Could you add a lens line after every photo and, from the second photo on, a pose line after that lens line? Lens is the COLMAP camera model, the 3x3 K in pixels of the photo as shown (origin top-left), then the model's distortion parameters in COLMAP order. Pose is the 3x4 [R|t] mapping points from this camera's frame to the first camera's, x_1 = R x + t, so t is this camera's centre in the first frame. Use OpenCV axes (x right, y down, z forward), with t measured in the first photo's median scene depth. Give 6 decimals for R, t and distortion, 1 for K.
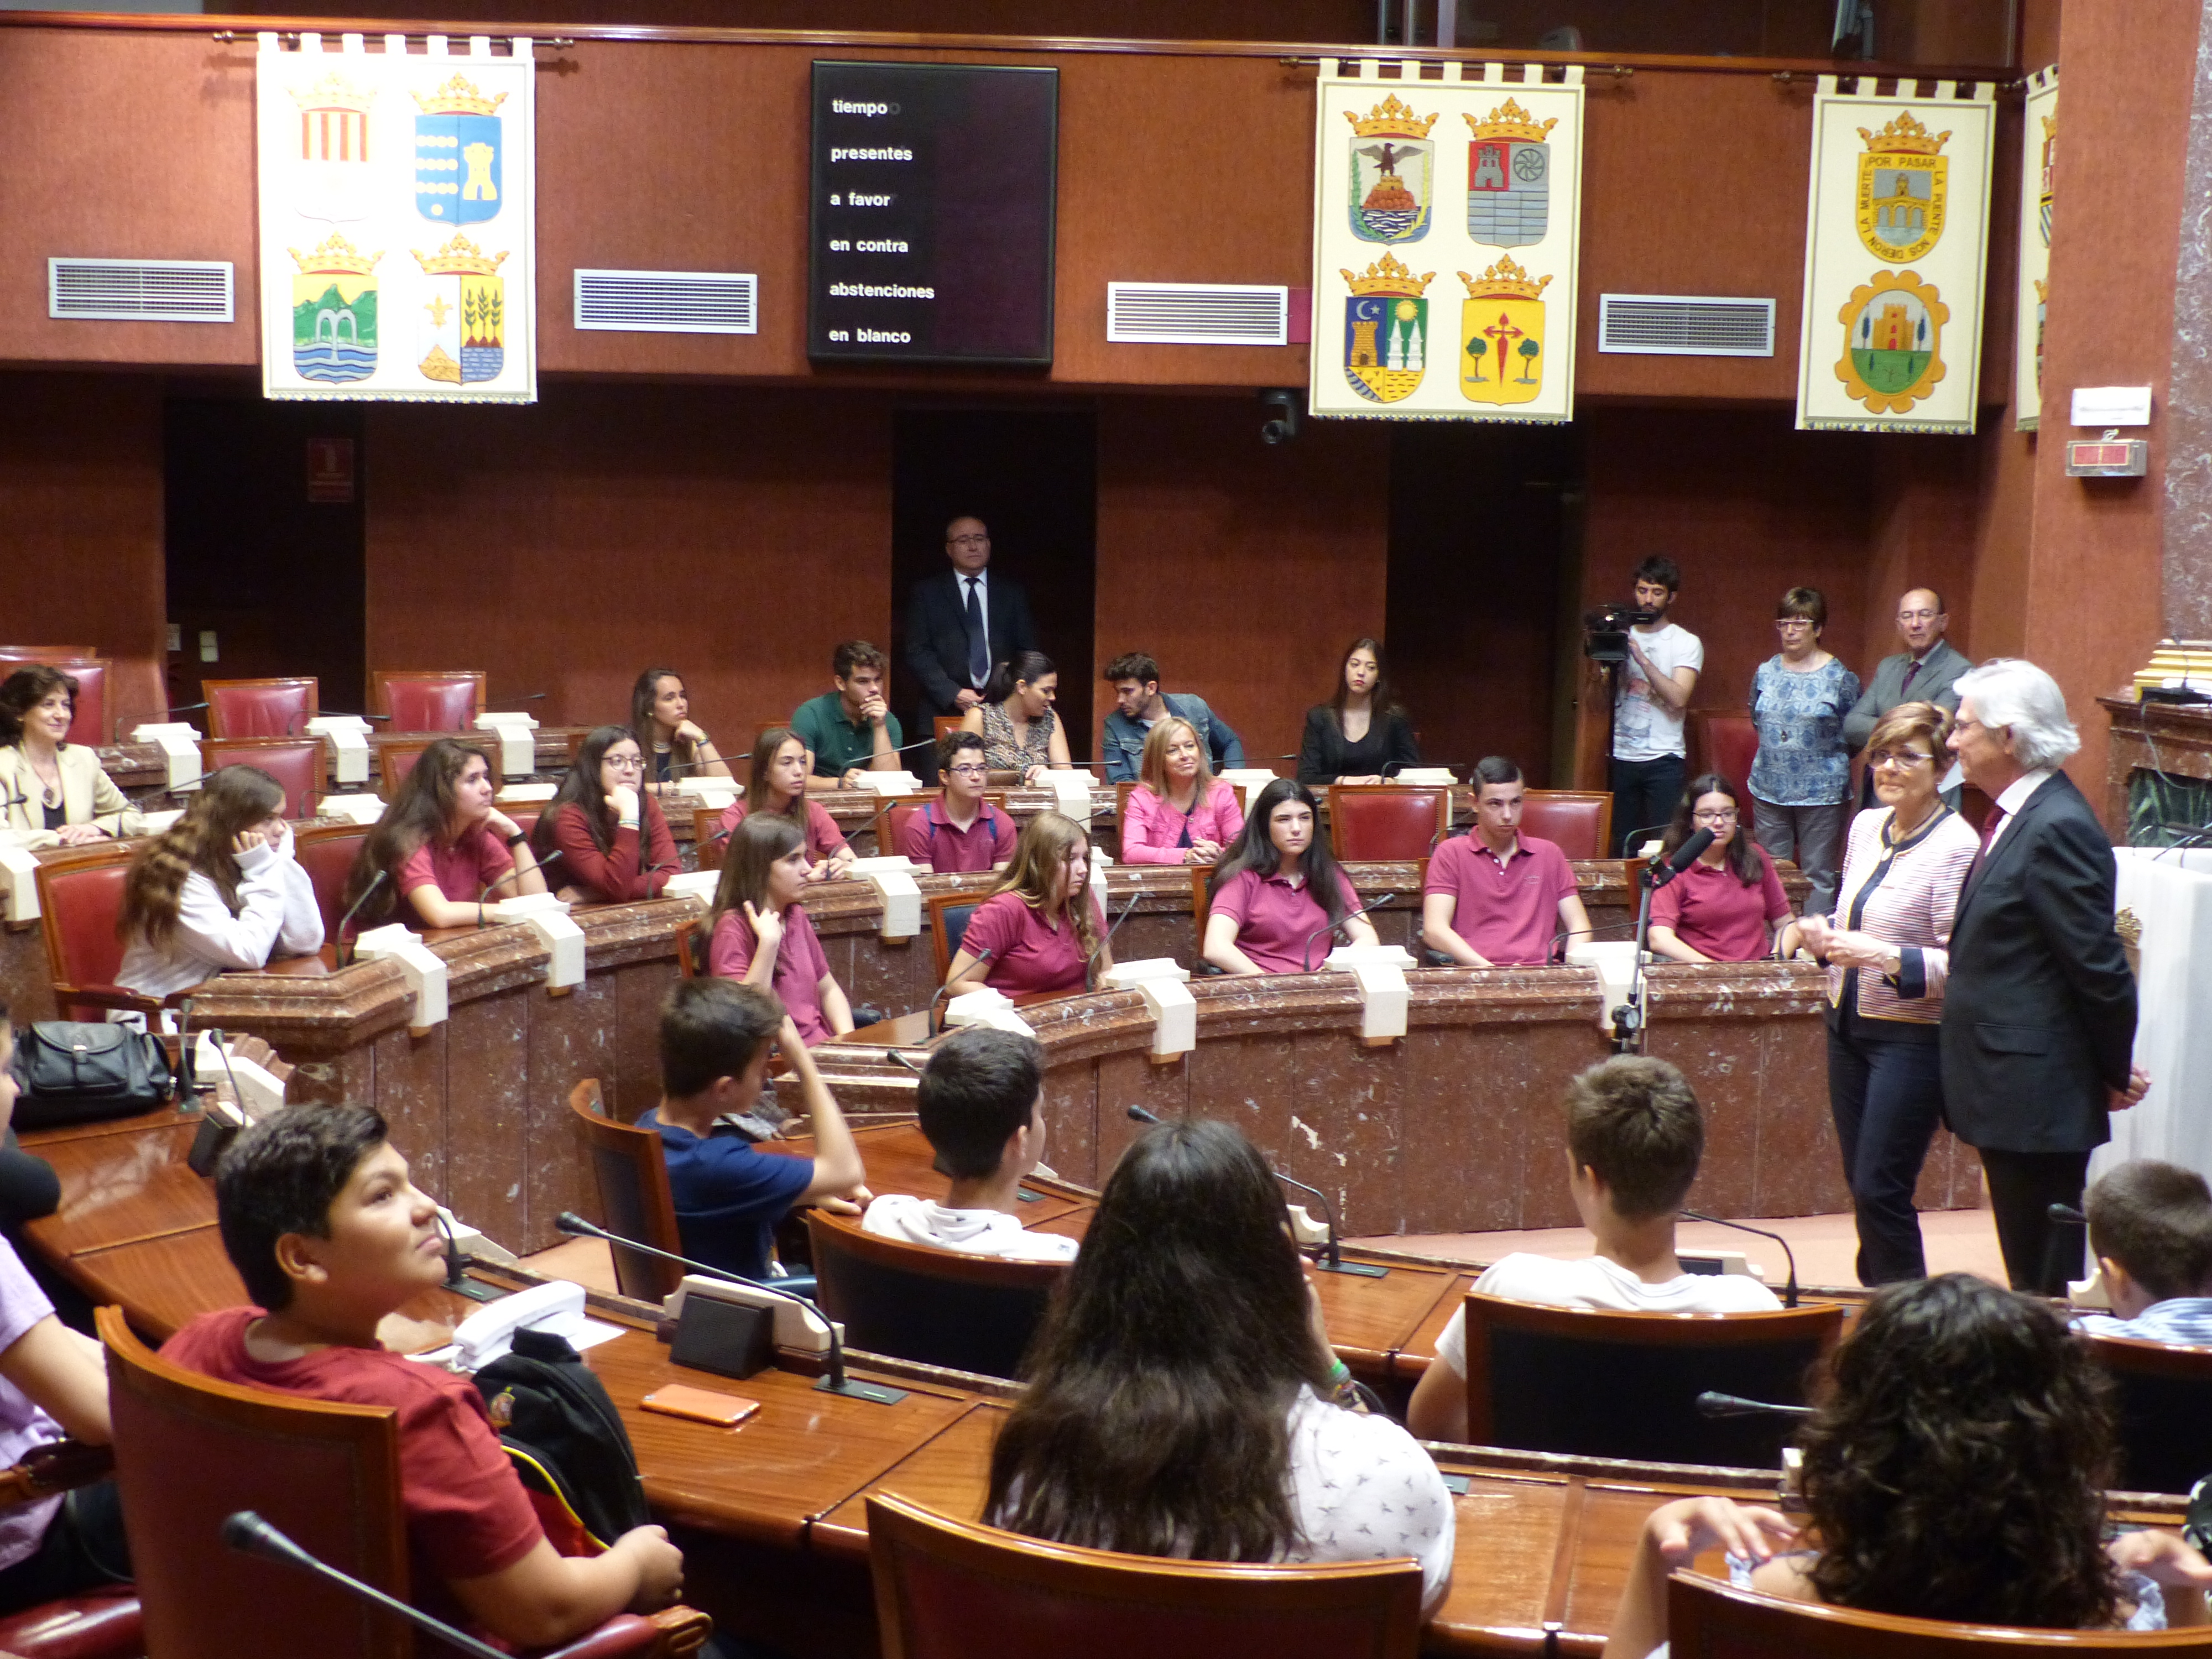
lens RADIAL K [[2722.7, 0, 1124.0], [0, 2722.7, 834.0], [0, 0, 1]] dist [-0.029652, 0.000000]
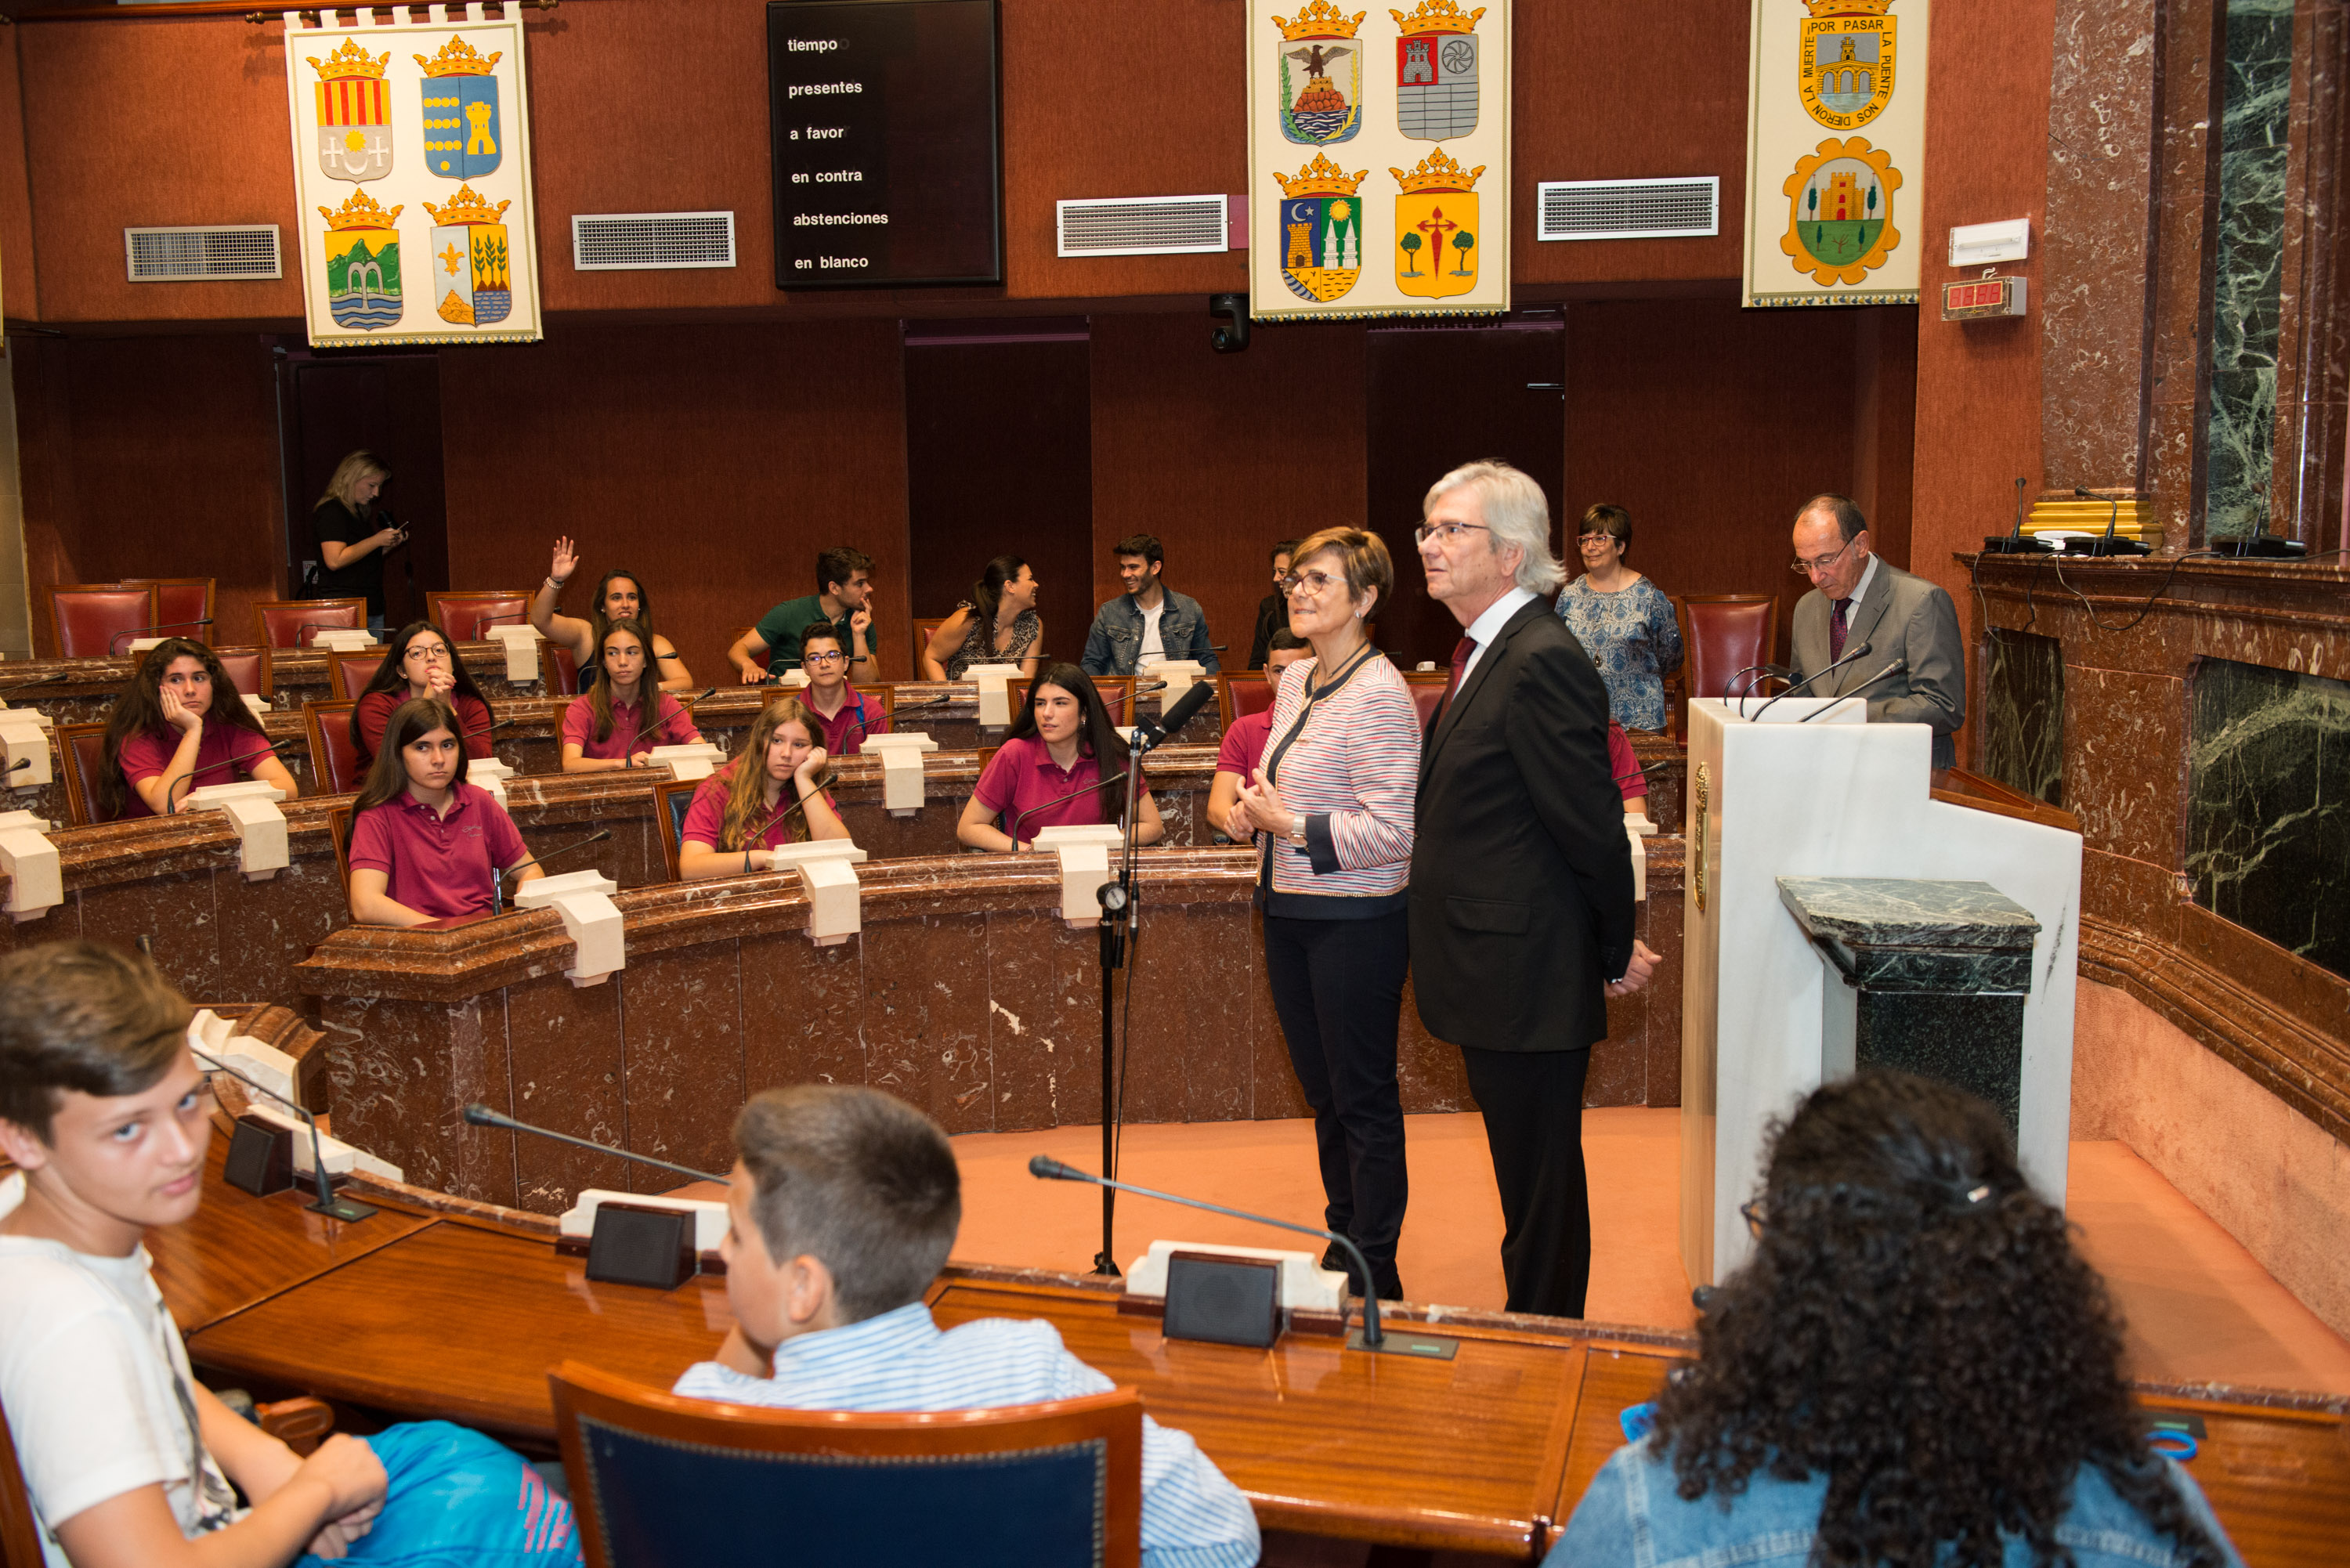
lens RADIAL K [[2196.1, 0, 1174.5], [0, 2196.1, 782.0], [0, 0, 1]] dist [0.016042, 0.000000]
pose [[0.983489, -0.012629, -0.180524, 0.194773], [0.015016, 0.999817, 0.011862, 0.012717], [0.180342, -0.014377, 0.983499, 0.175370]]
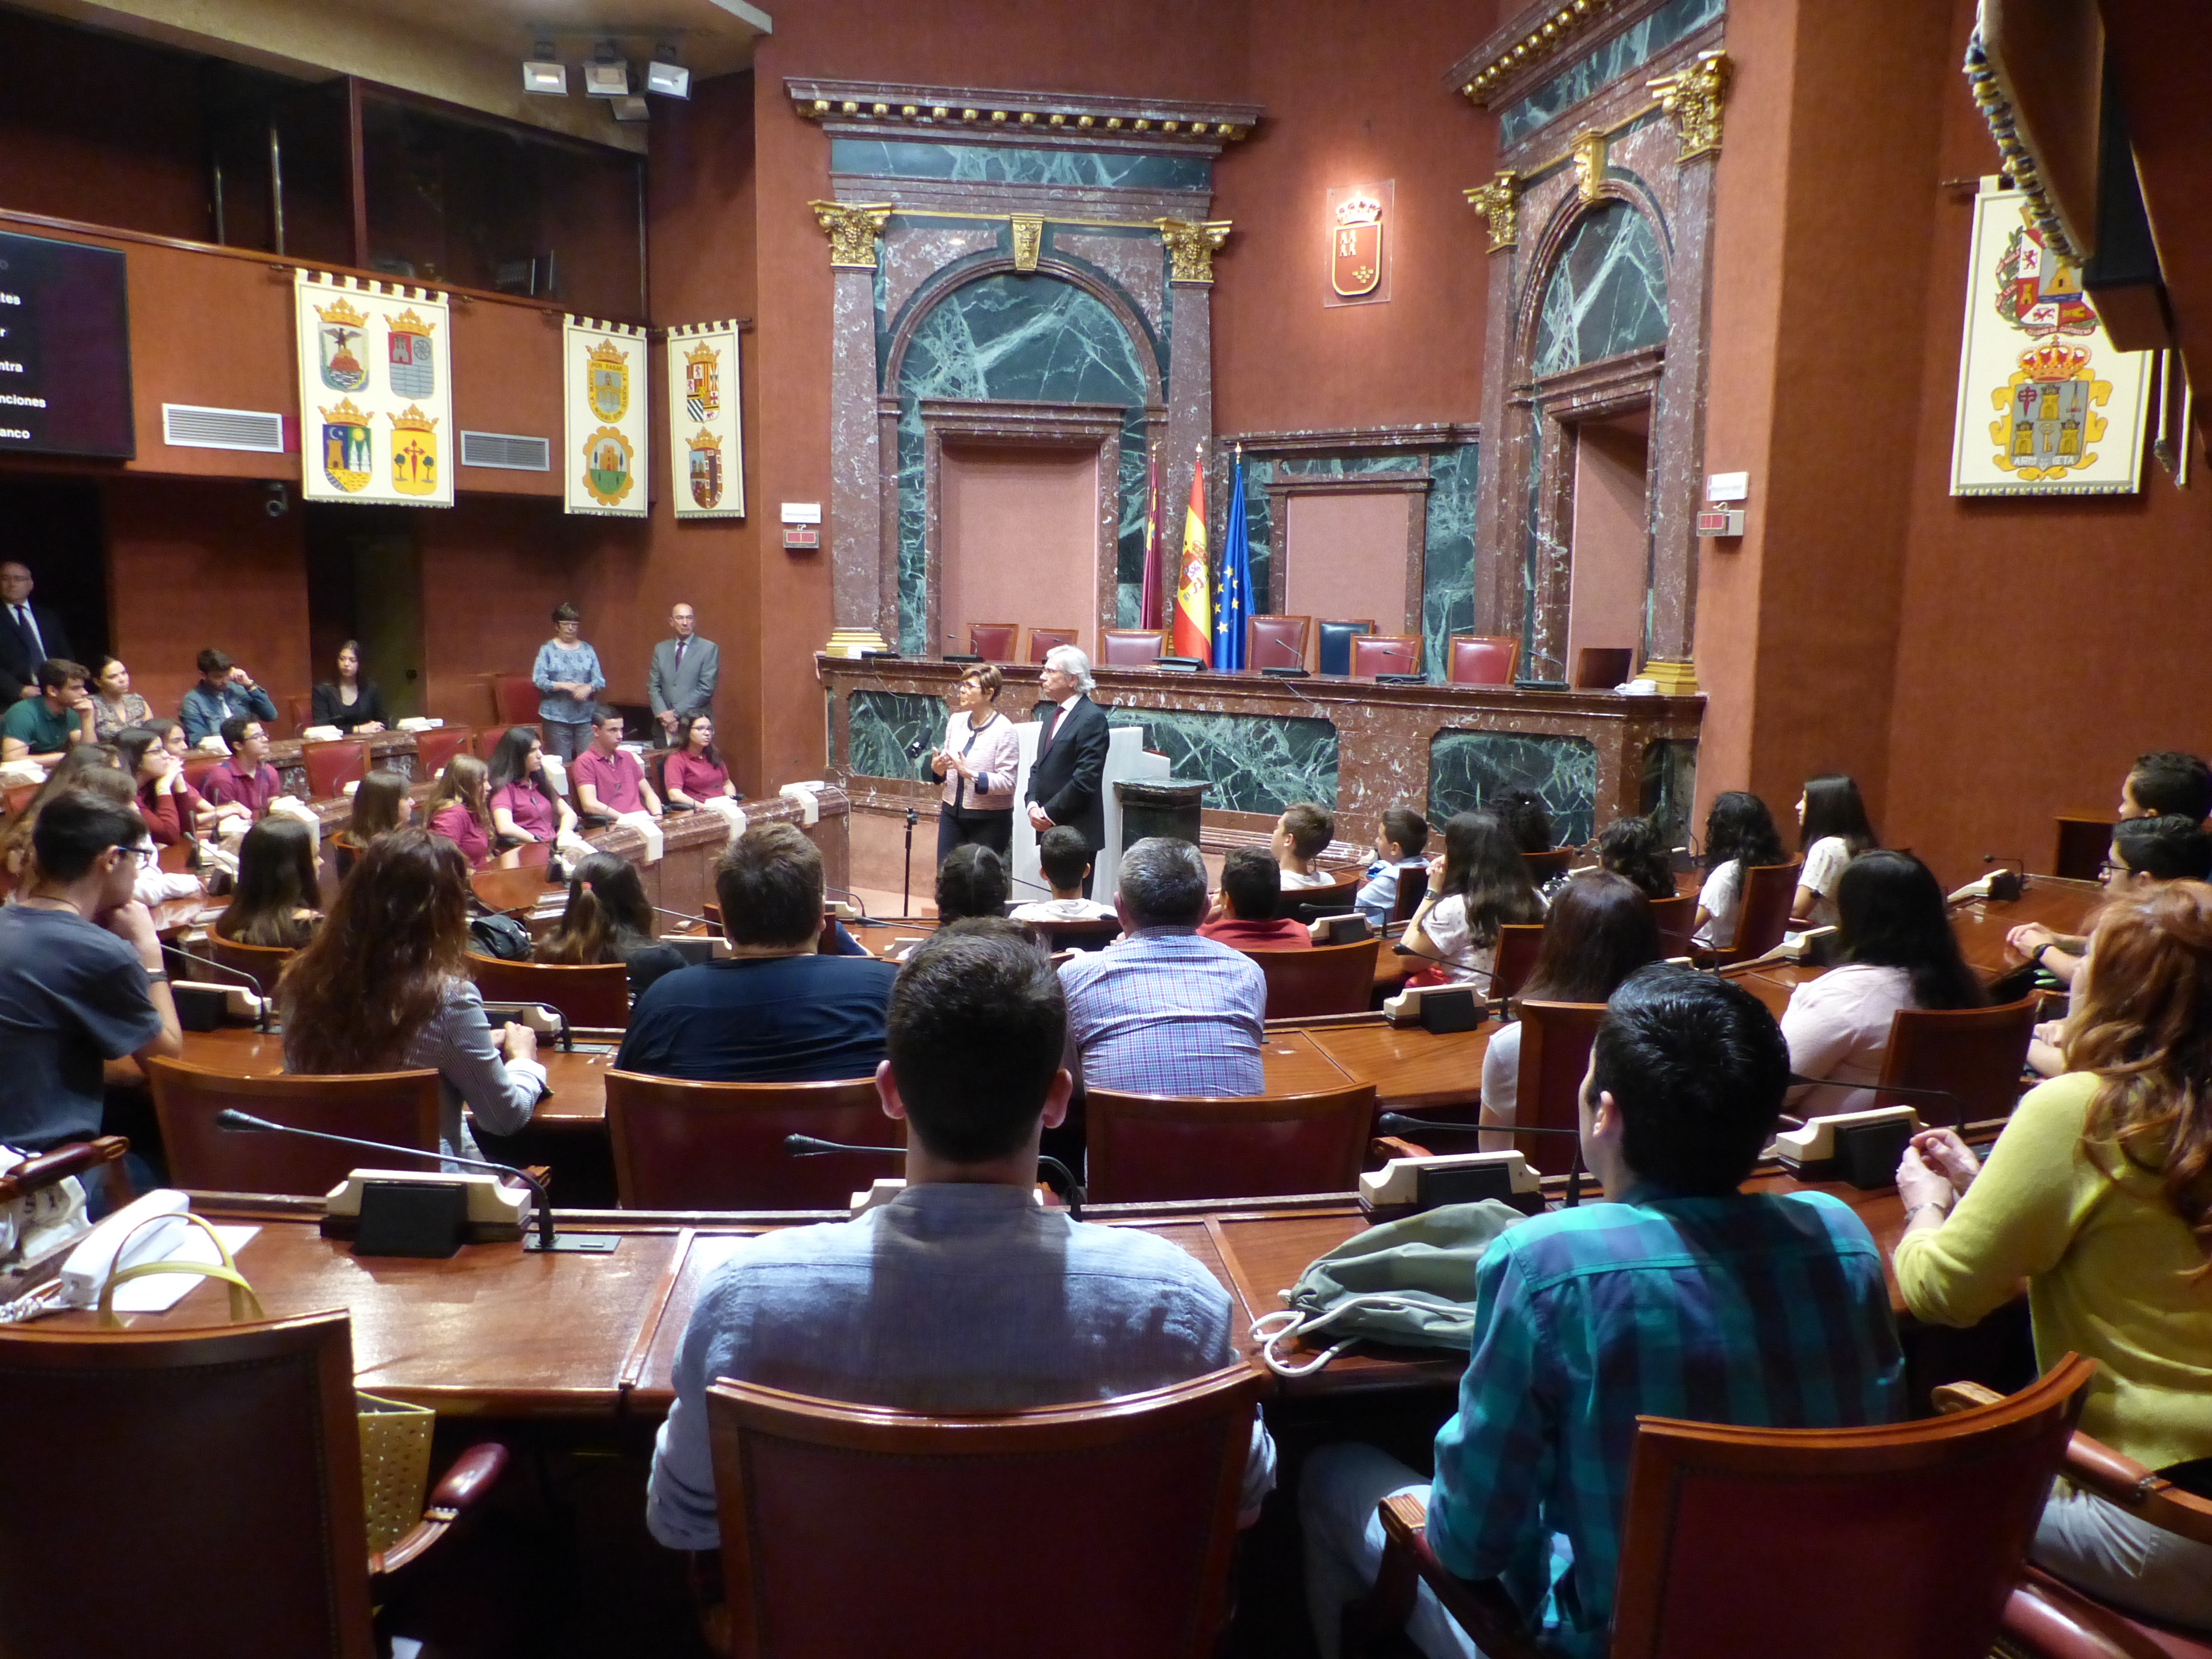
lens RADIAL K [[1656.2, 0, 1125.0], [0, 1656.2, 838.8], [0, 0, 1]] dist [-0.025977, 0.014359]
pose [[0.604346, -0.130491, 0.785963, -0.432794], [0.073913, 0.991425, 0.107769, -0.027086], [-0.793286, -0.007037, 0.608809, 0.043856]]
